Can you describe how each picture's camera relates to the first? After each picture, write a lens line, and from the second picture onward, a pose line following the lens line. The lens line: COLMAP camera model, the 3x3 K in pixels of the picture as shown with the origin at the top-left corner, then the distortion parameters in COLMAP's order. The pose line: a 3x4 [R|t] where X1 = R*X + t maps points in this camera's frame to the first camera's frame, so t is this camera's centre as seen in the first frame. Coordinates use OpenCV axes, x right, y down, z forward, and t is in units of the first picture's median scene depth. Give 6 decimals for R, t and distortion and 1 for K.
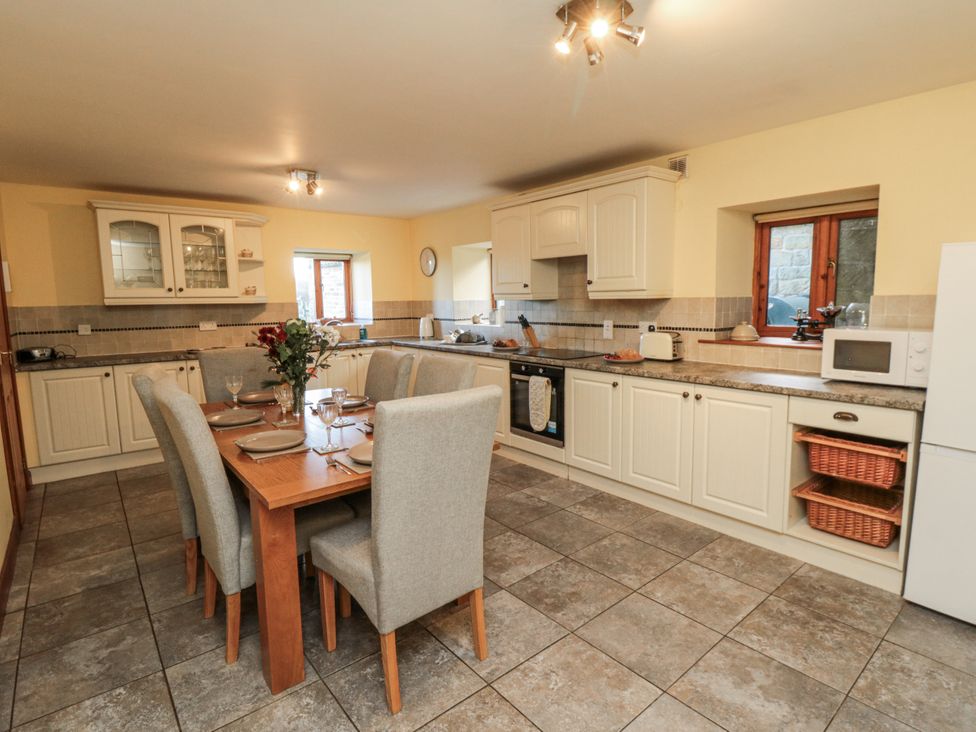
lens RADIAL K [[537.4, 0, 488.0], [0, 537.4, 366.0], [0, 0, 1]] dist [0.000675, -0.000813]
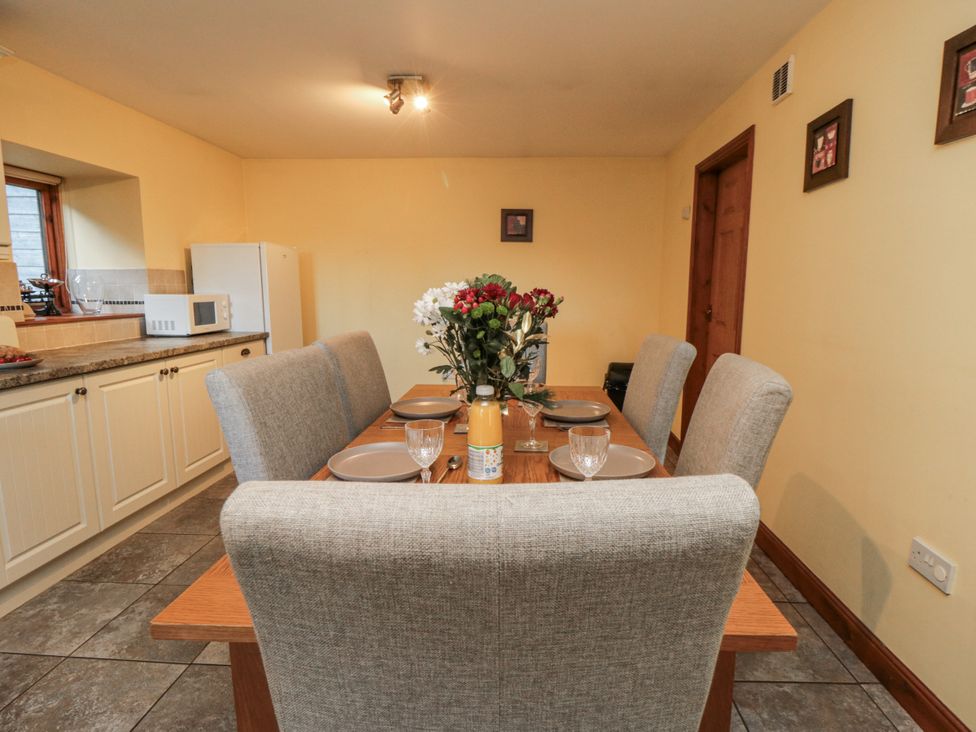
lens RADIAL K [[510.9, 0, 488.0], [0, 510.9, 366.0], [0, 0, 1]] dist [-0.023397, -0.000604]
pose [[-0.742929, -0.082396, 0.664280, -0.392286], [0.099605, 0.967738, 0.231434, -0.064929], [-0.661918, 0.238104, -0.710753, 0.808107]]
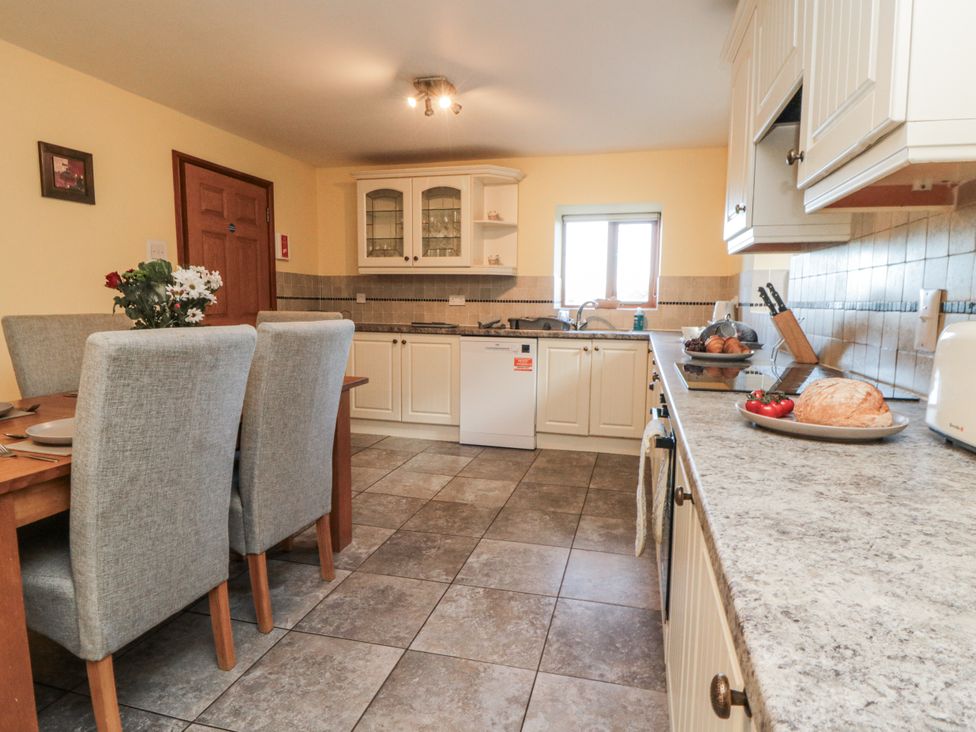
lens RADIAL K [[537.4, 0, 488.0], [0, 537.4, 366.0], [0, 0, 1]] dist [0.000675, -0.000813]
pose [[0.591327, 0.121148, -0.797280, 0.282455], [-0.123084, 0.990627, 0.059238, -0.027173], [0.796984, 0.063103, 0.600696, 0.554847]]
